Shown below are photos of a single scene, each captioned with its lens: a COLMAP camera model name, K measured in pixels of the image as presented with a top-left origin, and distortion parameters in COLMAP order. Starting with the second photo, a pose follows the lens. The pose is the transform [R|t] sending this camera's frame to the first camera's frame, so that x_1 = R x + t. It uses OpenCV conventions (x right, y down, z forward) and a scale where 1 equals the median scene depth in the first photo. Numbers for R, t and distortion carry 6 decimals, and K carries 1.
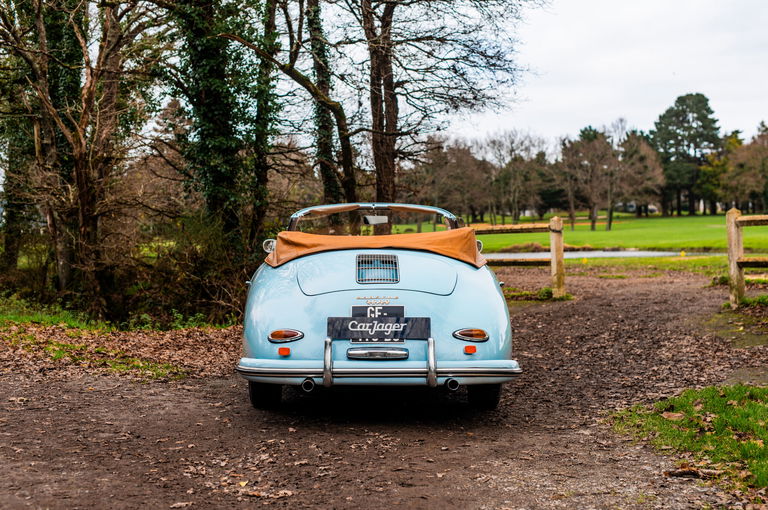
lens RADIAL K [[1063.0, 0, 388.9], [0, 1063.0, 251.0], [0, 0, 1]] dist [0.006389, 0.000000]
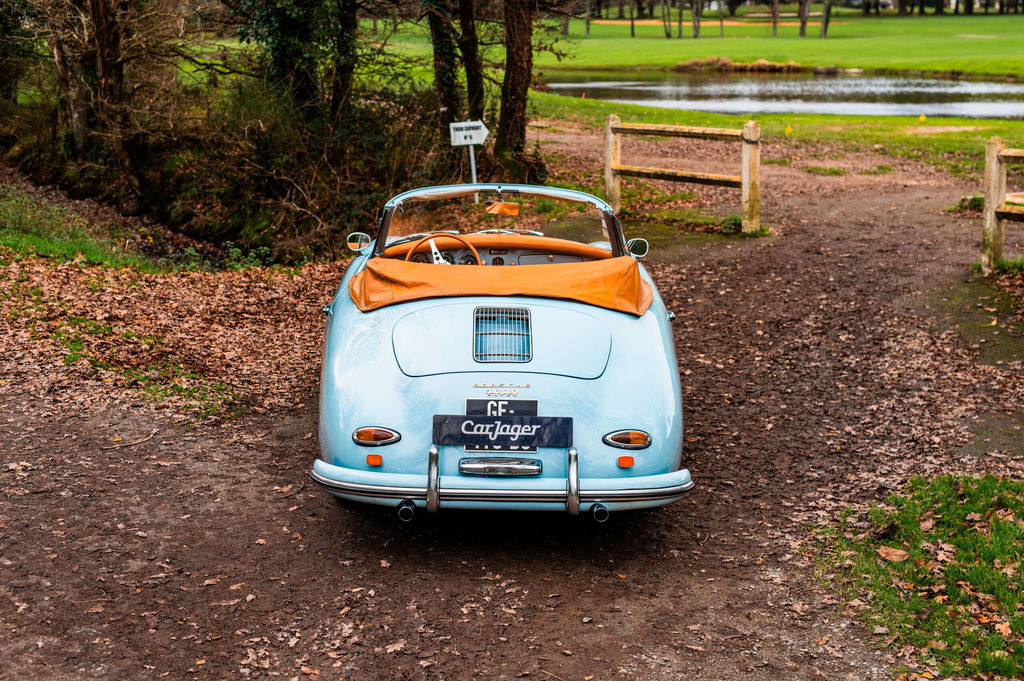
lens RADIAL K [[1417.3, 0, 517.3], [0, 1417.3, 334.9], [0, 0, 1]] dist [0.006389, 0.000000]
pose [[0.999816, 0.019188, -0.000186, -0.000374], [-0.018776, 0.980249, 0.196875, -0.185586], [0.003960, -0.196835, 0.980429, 0.049380]]
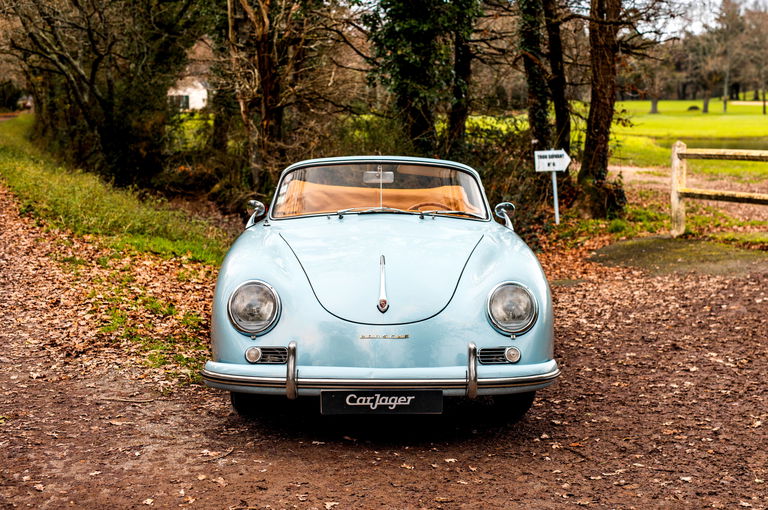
lens RADIAL K [[1184.6, 0, 434.1], [0, 1184.6, 248.1], [0, 0, 1]] dist [0.013863, 0.000000]
pose [[0.980017, 0.046361, -0.193436, 0.156527], [-0.026208, 0.994077, 0.105472, -0.096889], [0.197180, -0.098295, 0.975427, 0.289837]]
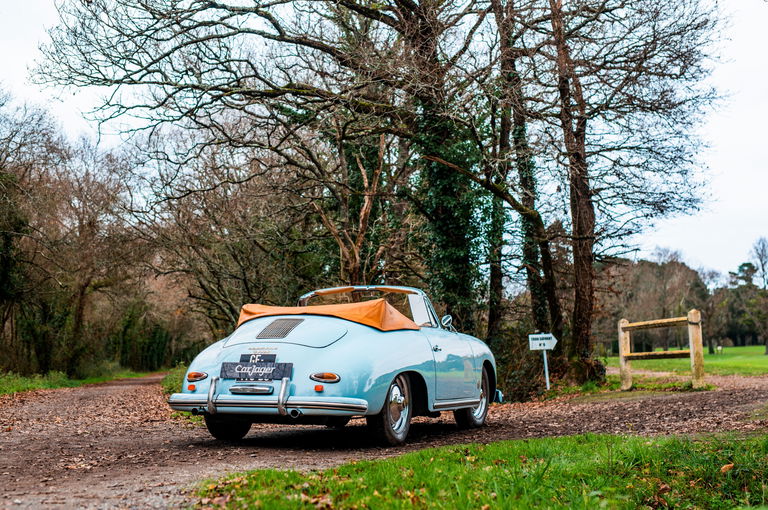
lens RADIAL K [[1063.0, 0, 391.8], [0, 1063.0, 253.6], [0, 0, 1]] dist [0.006389, 0.000000]
pose [[0.932791, -0.031833, -0.359010, 0.618244], [-0.008271, 0.993939, -0.109621, 0.070919], [0.360324, 0.105222, 0.926874, -0.167882]]
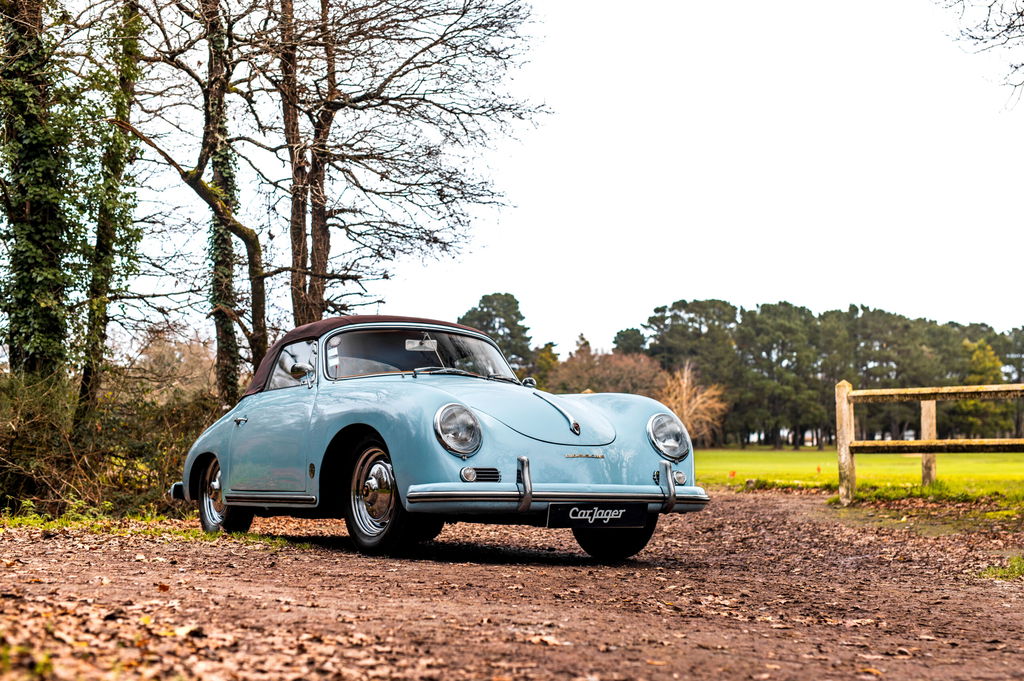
lens RADIAL K [[1417.3, 0, 517.5], [0, 1417.3, 331.4], [0, 0, 1]] dist [0.006389, 0.000000]
pose [[0.953356, 0.063420, 0.295109, -0.478565], [-0.030052, 0.992763, -0.116266, 0.113381], [-0.300347, 0.101974, 0.948363, 0.086084]]
